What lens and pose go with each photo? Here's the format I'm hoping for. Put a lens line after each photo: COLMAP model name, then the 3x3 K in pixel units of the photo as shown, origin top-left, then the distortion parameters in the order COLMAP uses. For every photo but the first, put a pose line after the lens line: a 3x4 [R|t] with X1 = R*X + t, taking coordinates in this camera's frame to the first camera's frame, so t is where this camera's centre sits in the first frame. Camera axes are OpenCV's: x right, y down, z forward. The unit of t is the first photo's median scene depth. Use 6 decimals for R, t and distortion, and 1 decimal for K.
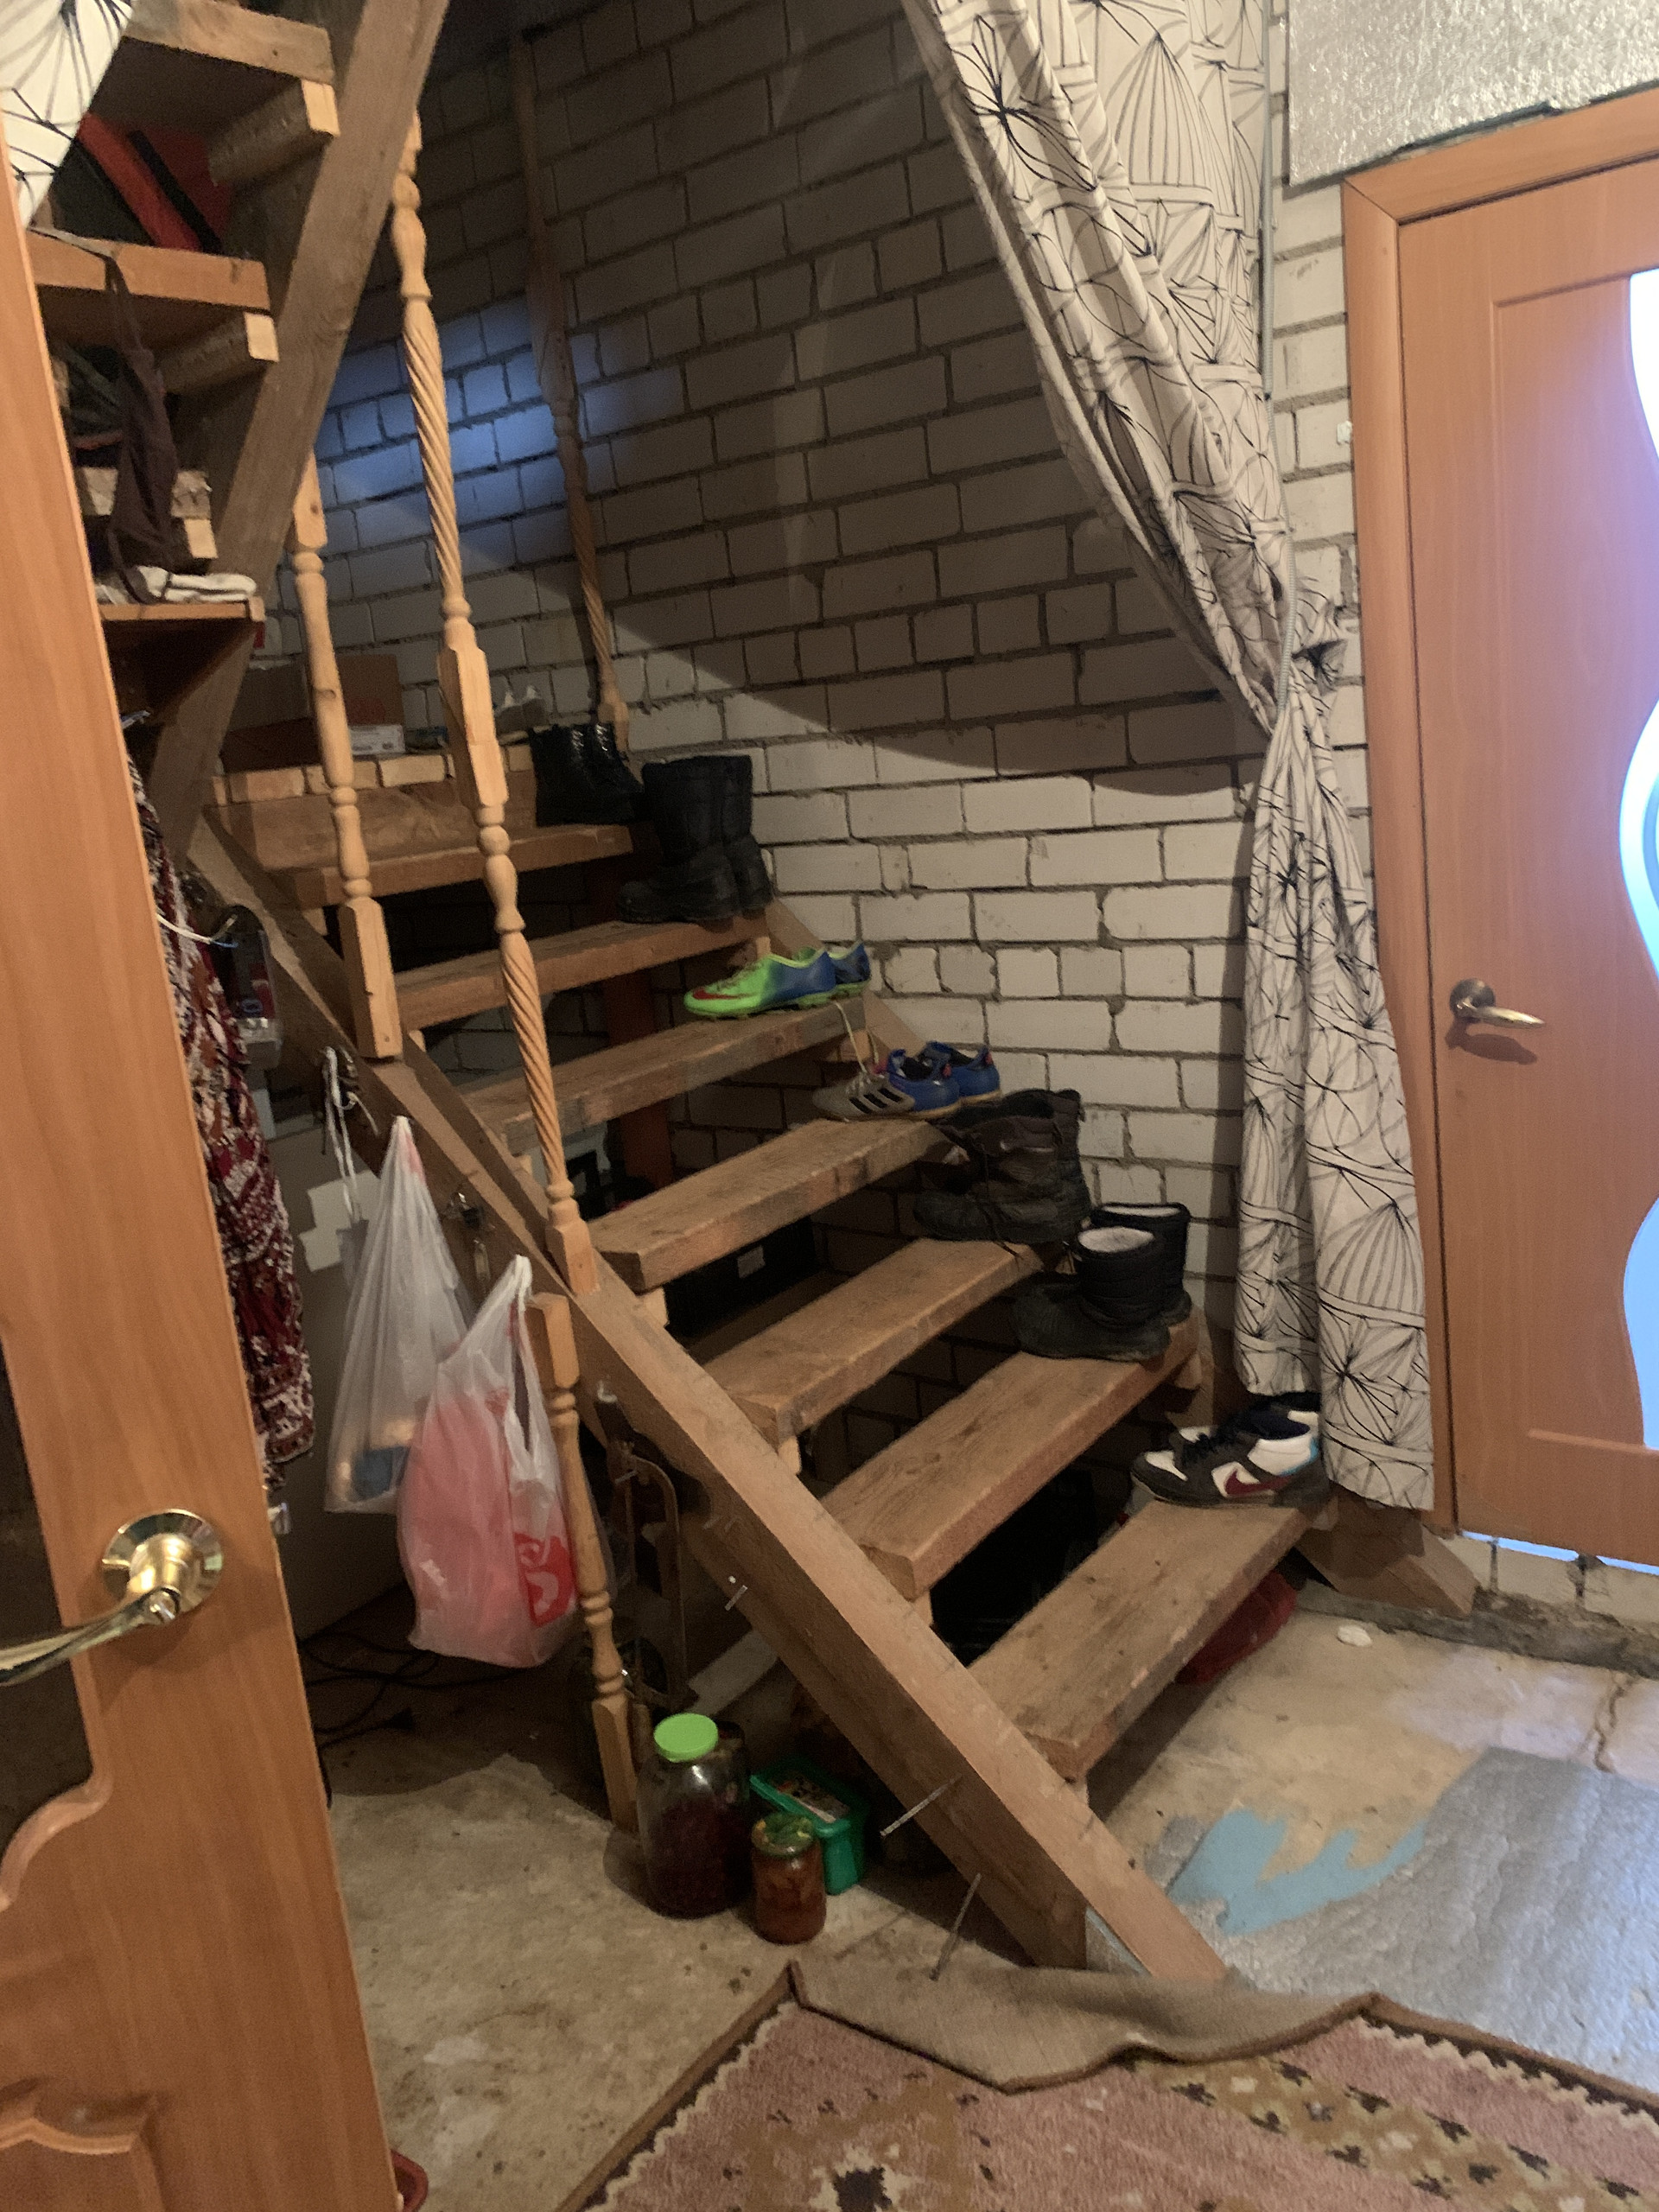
lens RADIAL K [[1671.8, 0, 813.6], [0, 1671.8, 1075.9], [0, 0, 1]] dist [0.026785, -0.024659]
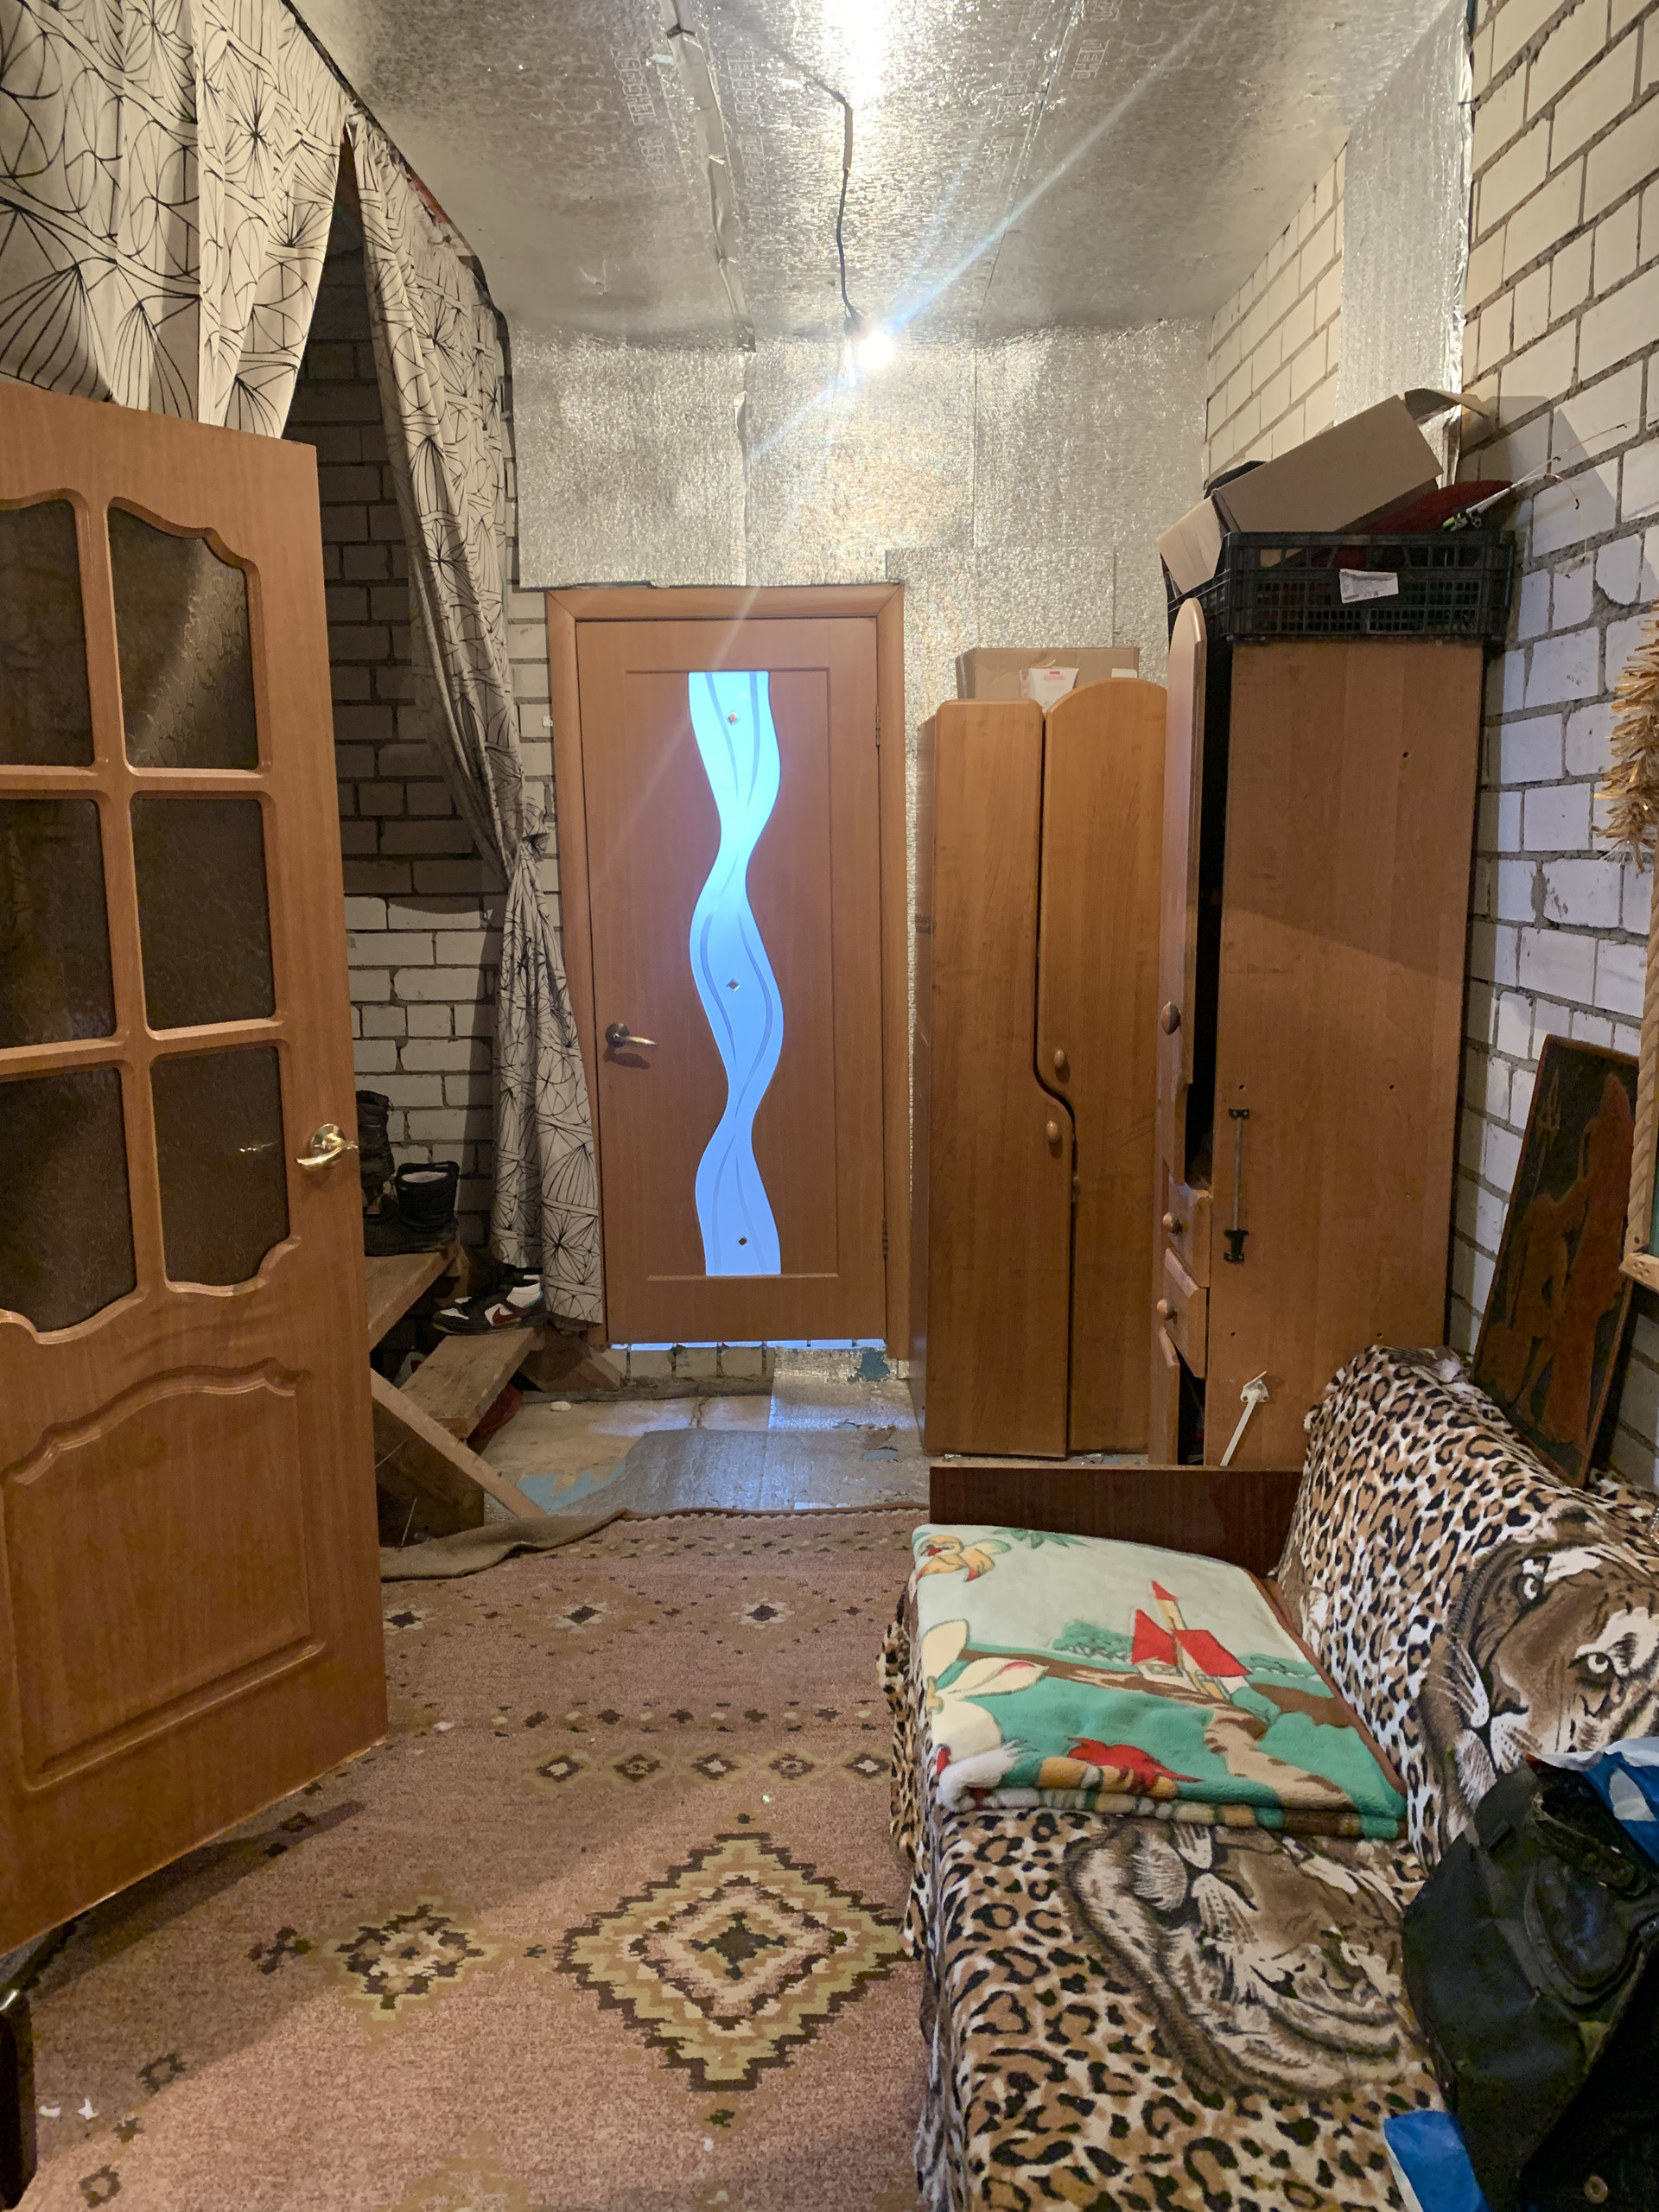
lens RADIAL K [[1671.8, 0, 838.3], [0, 1671.8, 1104.3], [0, 0, 1]] dist [0.026785, -0.024659]
pose [[0.804970, 0.005922, 0.593286, -0.491004], [0.044880, 0.996478, -0.070840, 0.169125], [-0.591616, 0.083651, 0.801868, -0.593715]]
